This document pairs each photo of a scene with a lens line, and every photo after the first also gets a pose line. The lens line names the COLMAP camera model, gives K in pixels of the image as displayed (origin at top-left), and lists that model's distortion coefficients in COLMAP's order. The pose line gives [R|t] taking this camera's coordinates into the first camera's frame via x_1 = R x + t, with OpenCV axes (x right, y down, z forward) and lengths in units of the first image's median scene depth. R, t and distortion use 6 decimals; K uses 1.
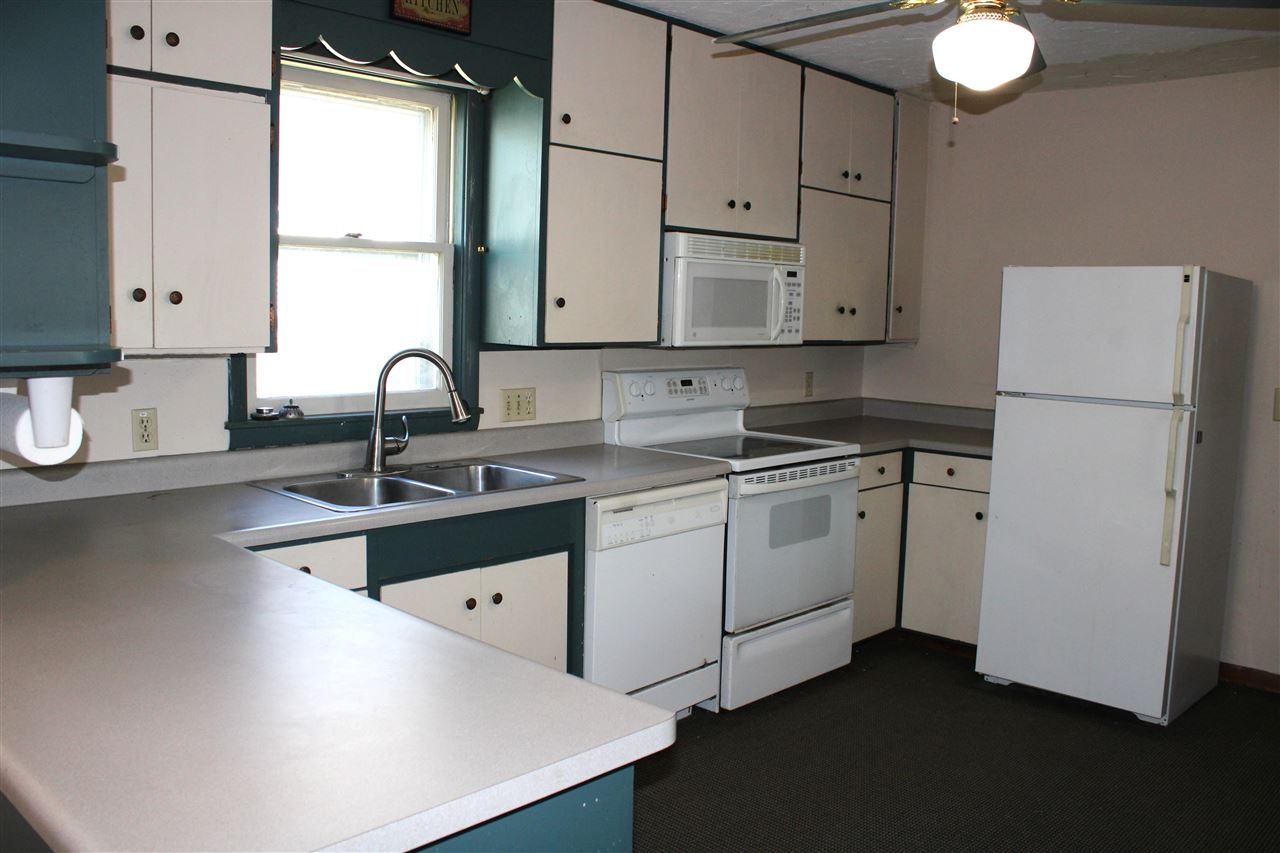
lens RADIAL K [[1107.3, 0, 640.0], [0, 1107.3, 426.5], [0, 0, 1]] dist [-0.170240, 0.168714]
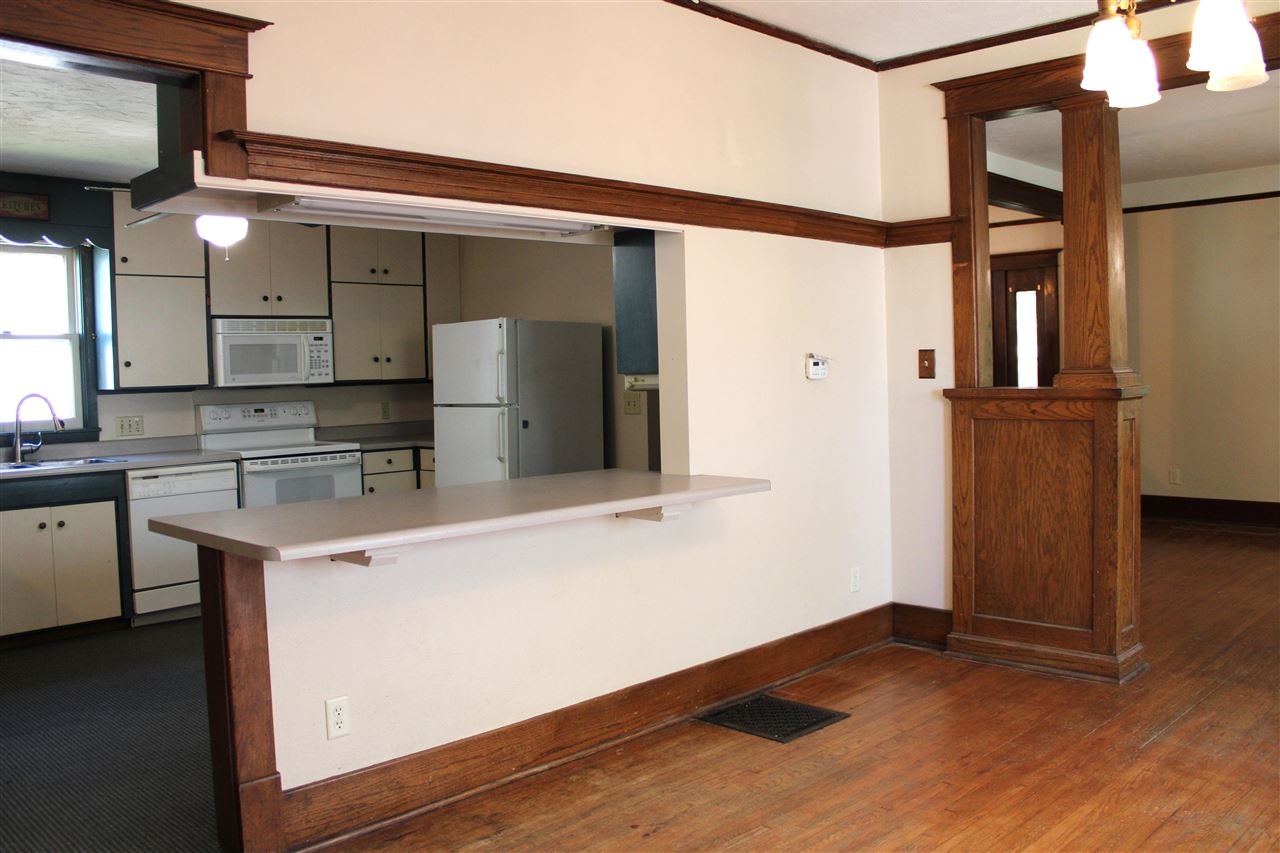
lens RADIAL K [[1107.3, 0, 640.0], [0, 1107.3, 426.5], [0, 0, 1]] dist [-0.170240, 0.168714]
pose [[0.998507, -0.050145, -0.021650, 0.697407], [0.048801, 0.997085, -0.058655, 0.113966], [0.024528, 0.057511, 0.998044, -0.611081]]
